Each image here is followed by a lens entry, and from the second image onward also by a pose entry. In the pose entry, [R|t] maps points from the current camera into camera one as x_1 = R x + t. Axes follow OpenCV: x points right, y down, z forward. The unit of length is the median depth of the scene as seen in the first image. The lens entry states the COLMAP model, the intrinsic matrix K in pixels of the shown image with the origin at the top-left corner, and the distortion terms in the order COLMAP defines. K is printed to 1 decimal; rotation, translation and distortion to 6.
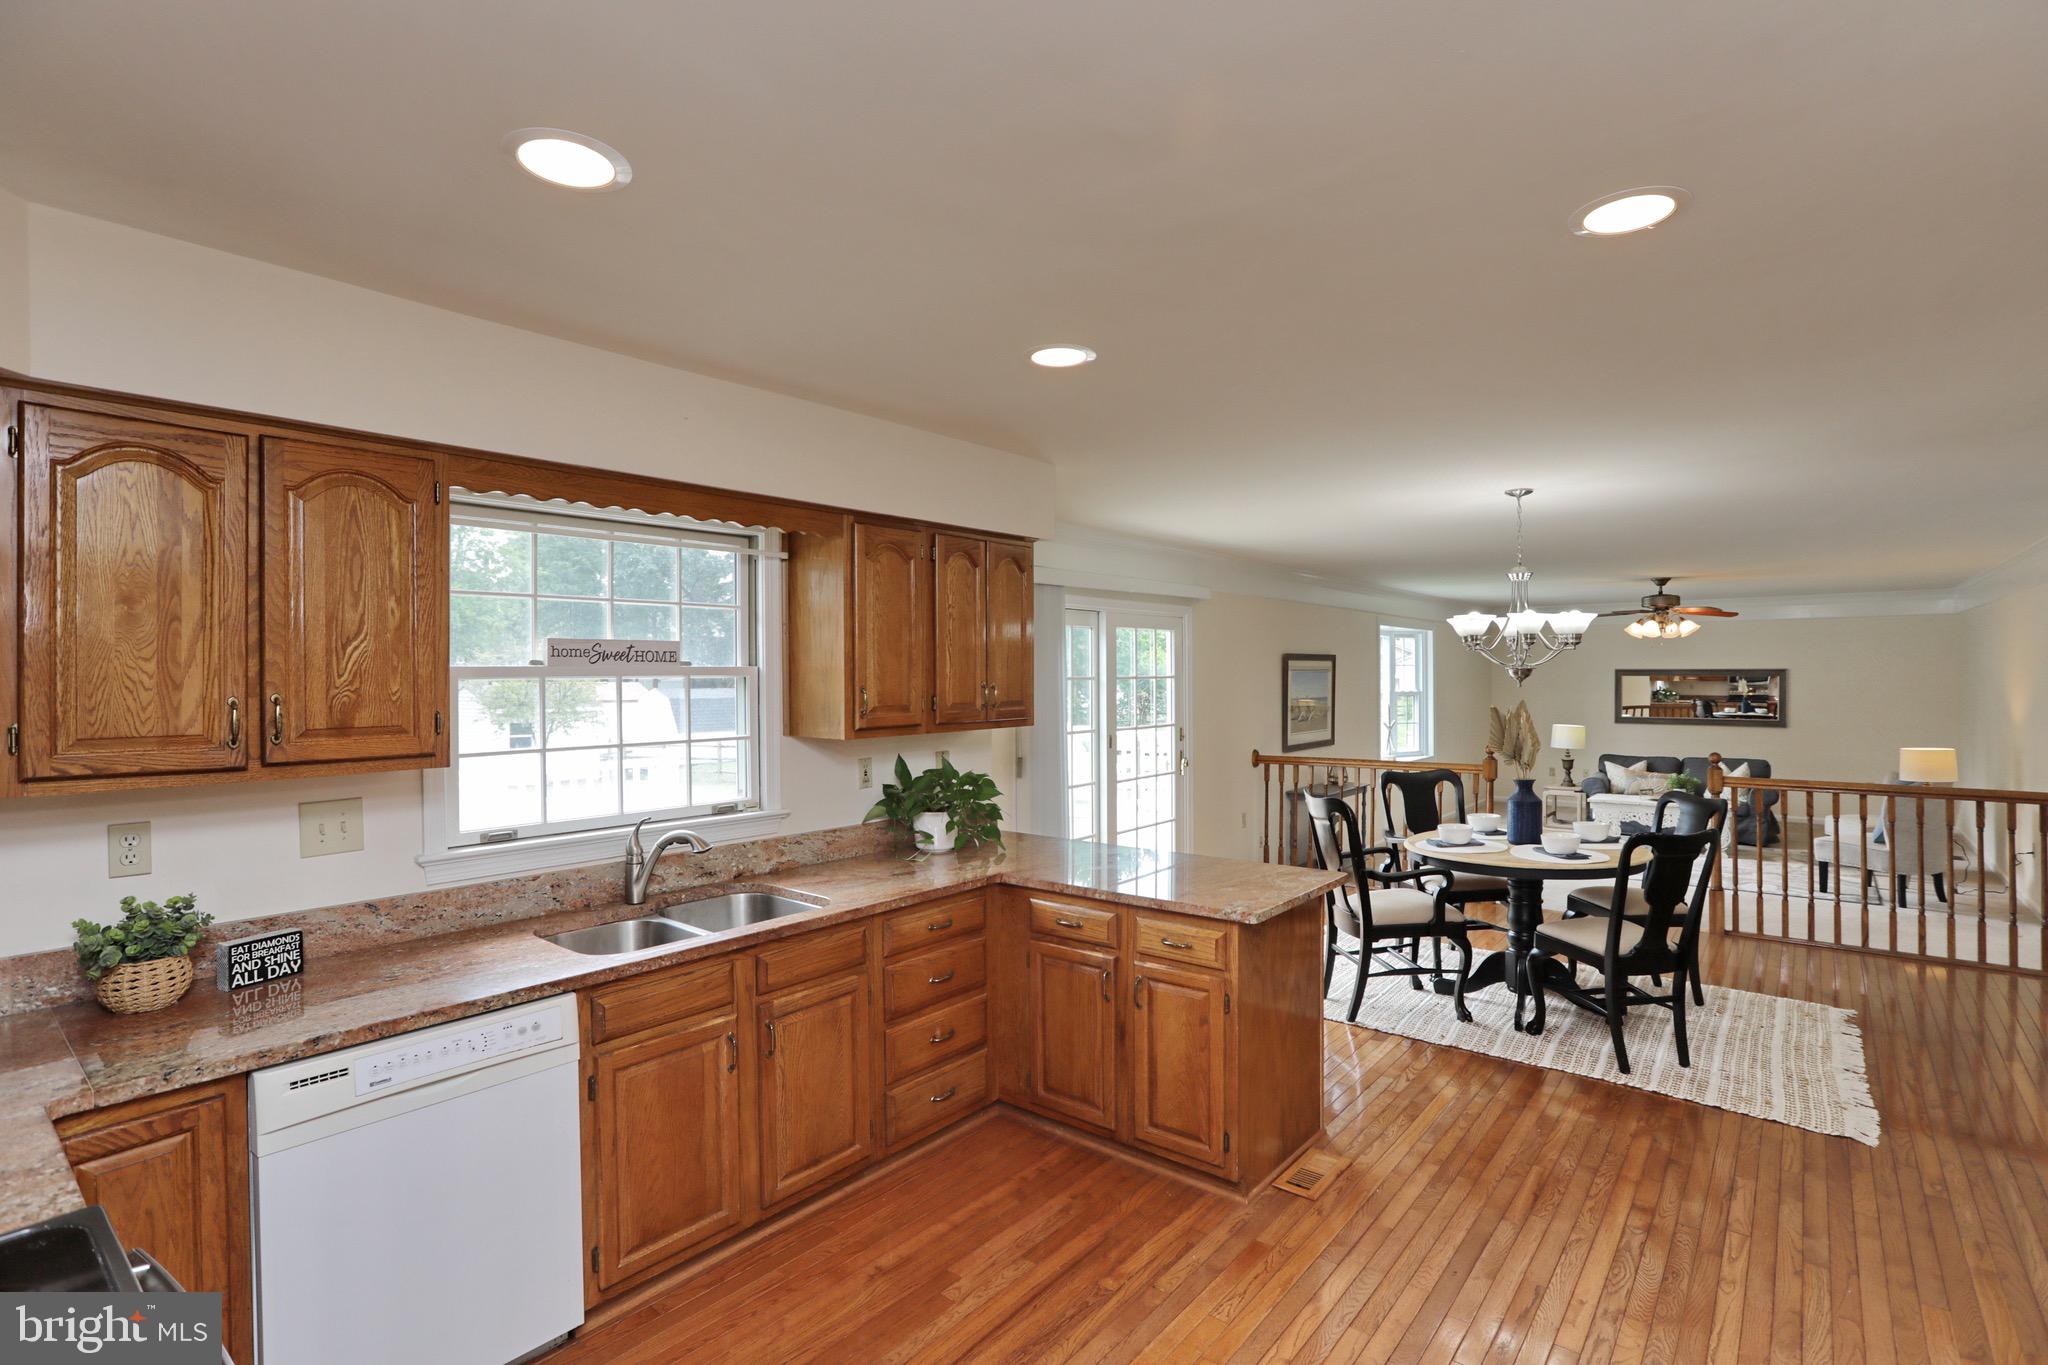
lens RADIAL K [[955.1, 0, 1037.7], [0, 955.1, 677.1], [0, 0, 1]] dist [-0.069324, 0.034946]
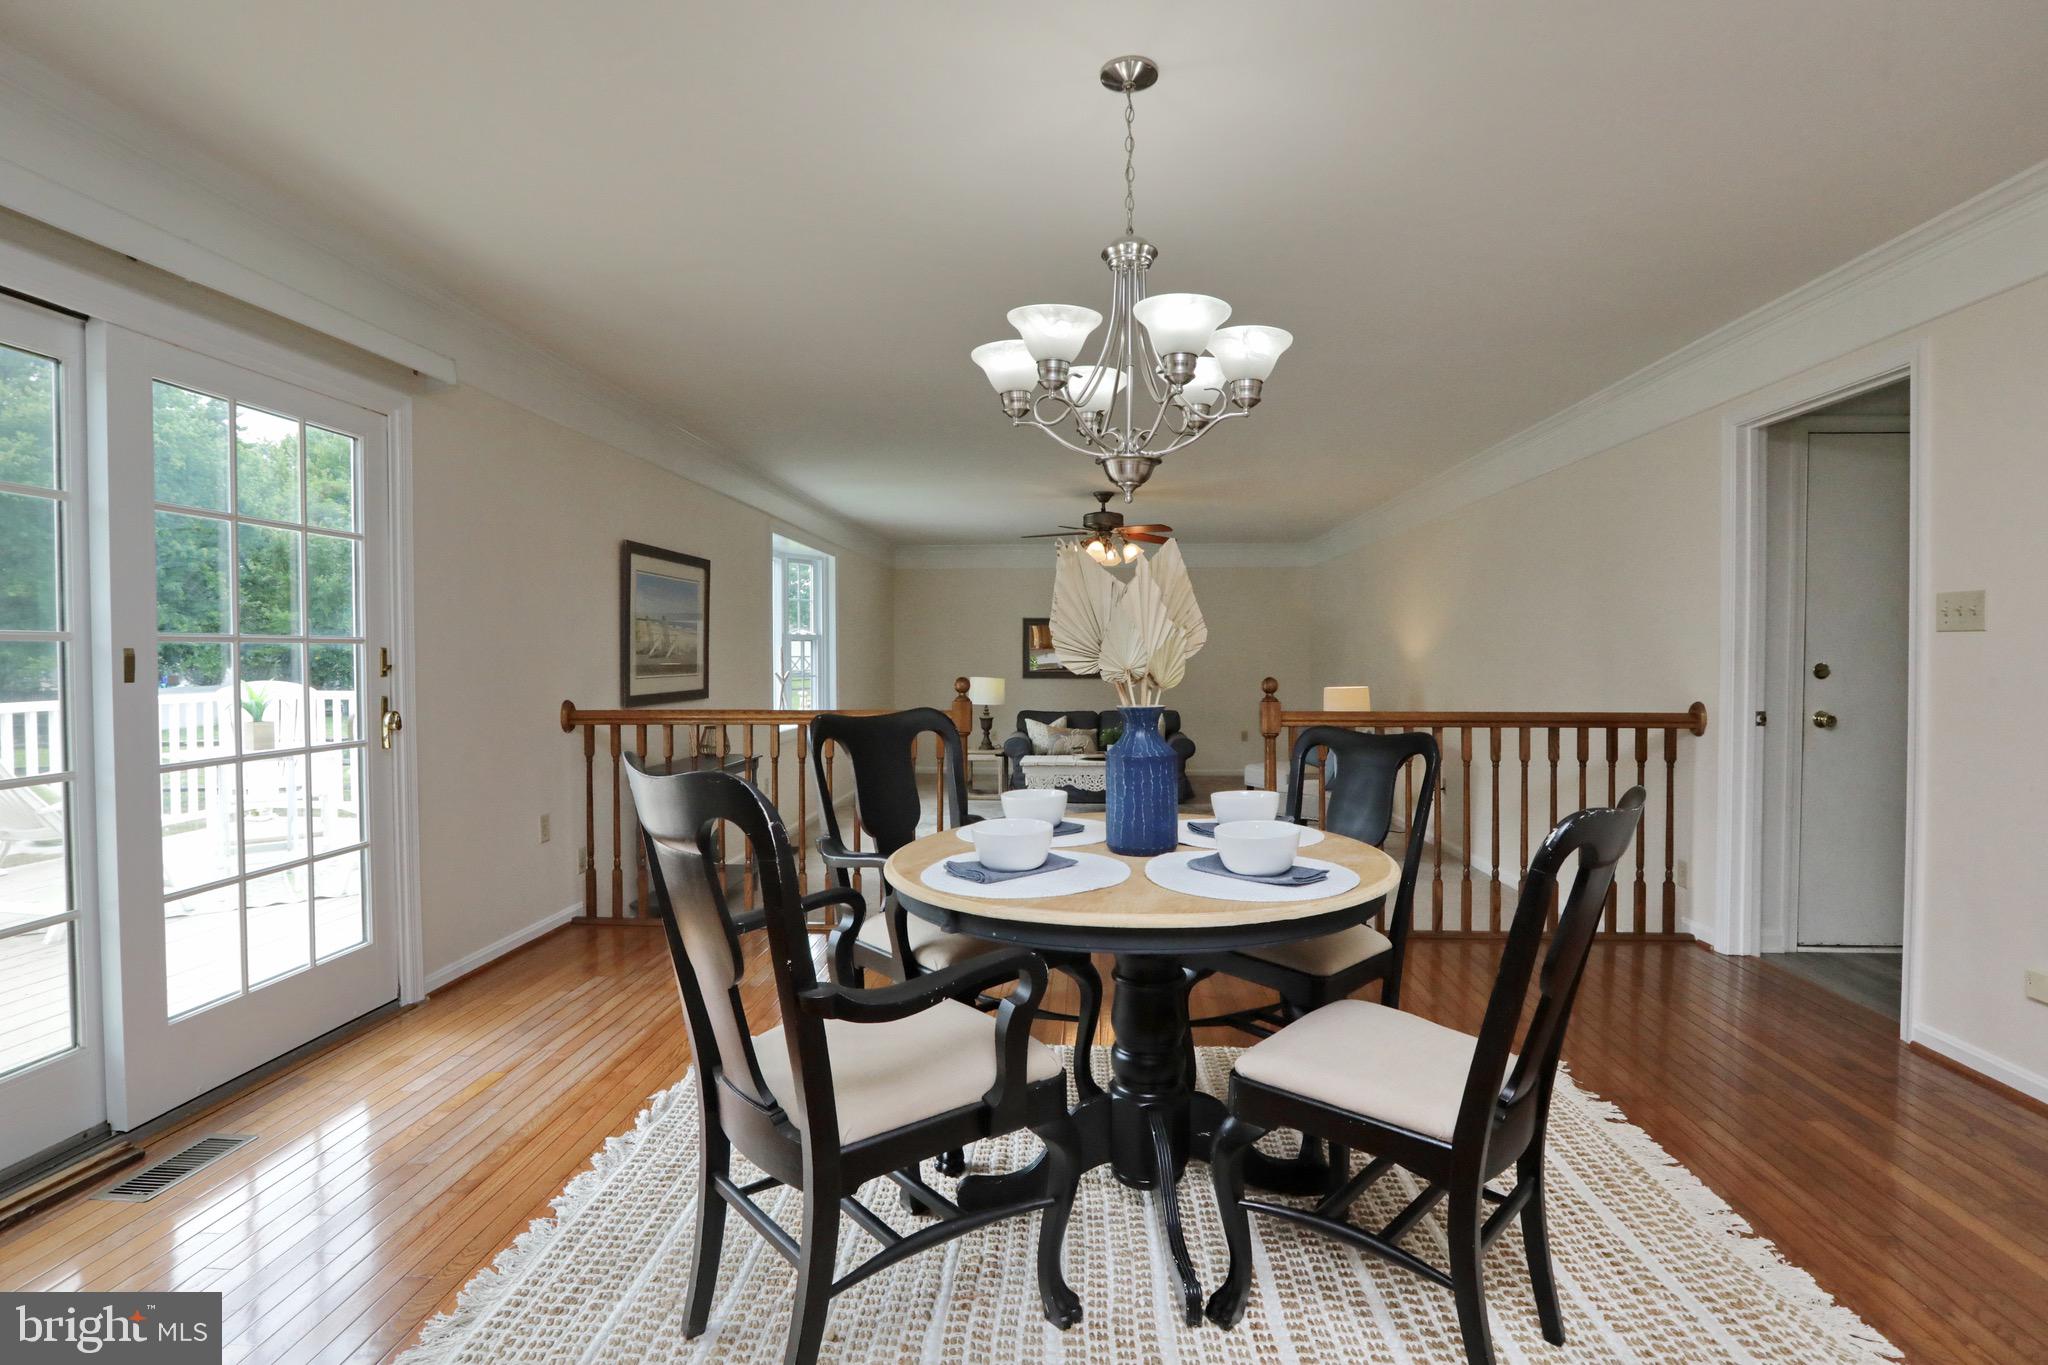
lens RADIAL K [[976.0, 0, 1010.3], [0, 976.0, 682.5], [0, 0, 1]] dist [-0.040939, 0.000517]
pose [[0.821778, -0.010948, 0.569702, 0.122107], [-0.003315, 0.999707, 0.023994, 0.052463], [-0.569798, -0.021606, 0.821501, 0.397304]]
